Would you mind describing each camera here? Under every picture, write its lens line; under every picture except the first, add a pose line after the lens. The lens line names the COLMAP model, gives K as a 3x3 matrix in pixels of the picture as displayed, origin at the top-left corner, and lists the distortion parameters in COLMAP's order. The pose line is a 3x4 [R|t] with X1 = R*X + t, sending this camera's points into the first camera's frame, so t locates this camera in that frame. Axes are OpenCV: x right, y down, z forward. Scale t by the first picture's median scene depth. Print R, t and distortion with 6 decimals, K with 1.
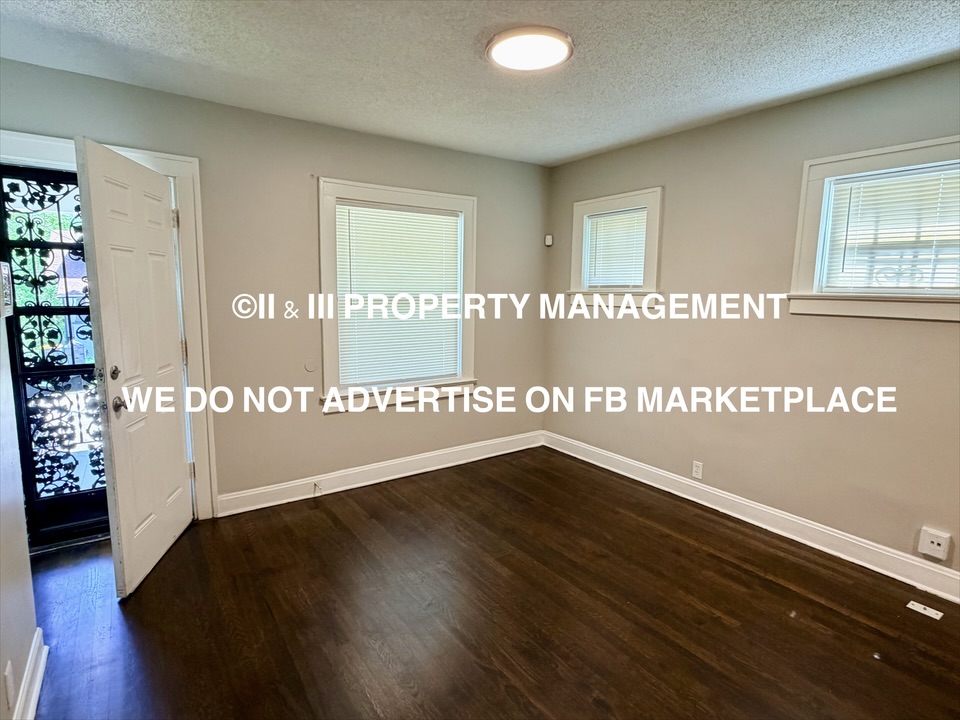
lens RADIAL K [[499.2, 0, 478.2], [0, 499.2, 355.8], [0, 0, 1]] dist [-0.001991, 0.000203]
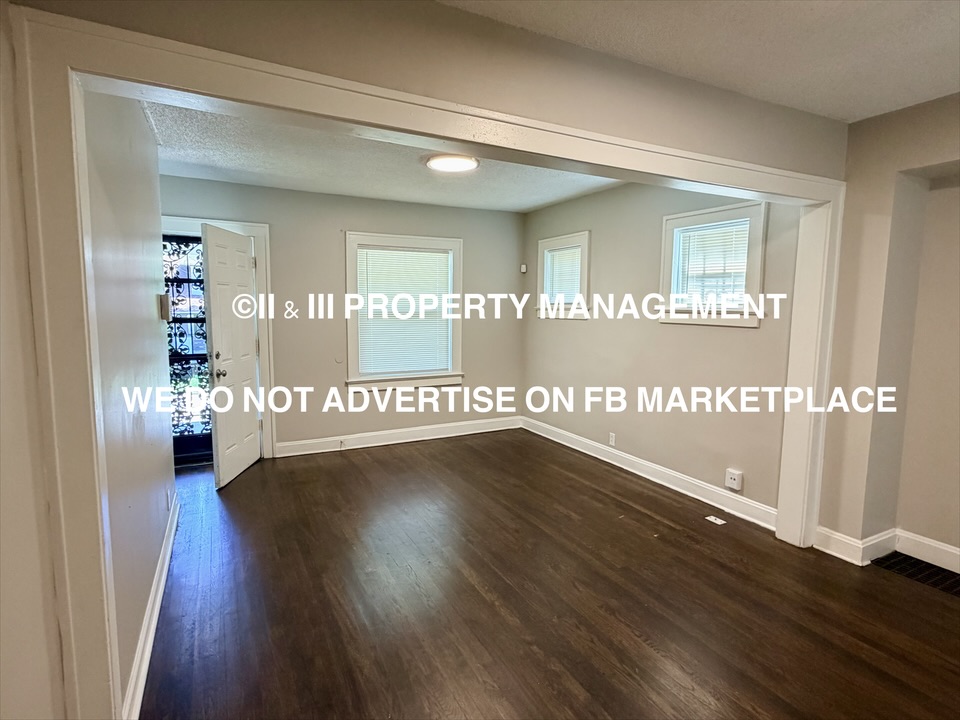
lens RADIAL K [[499.2, 0, 481.0], [0, 499.2, 358.9], [0, 0, 1]] dist [-0.001991, 0.000203]
pose [[0.991579, 0.009951, -0.129120, 0.315405], [-0.013206, 0.999616, -0.024377, 0.059973], [0.128828, 0.025877, 0.991329, -0.470732]]
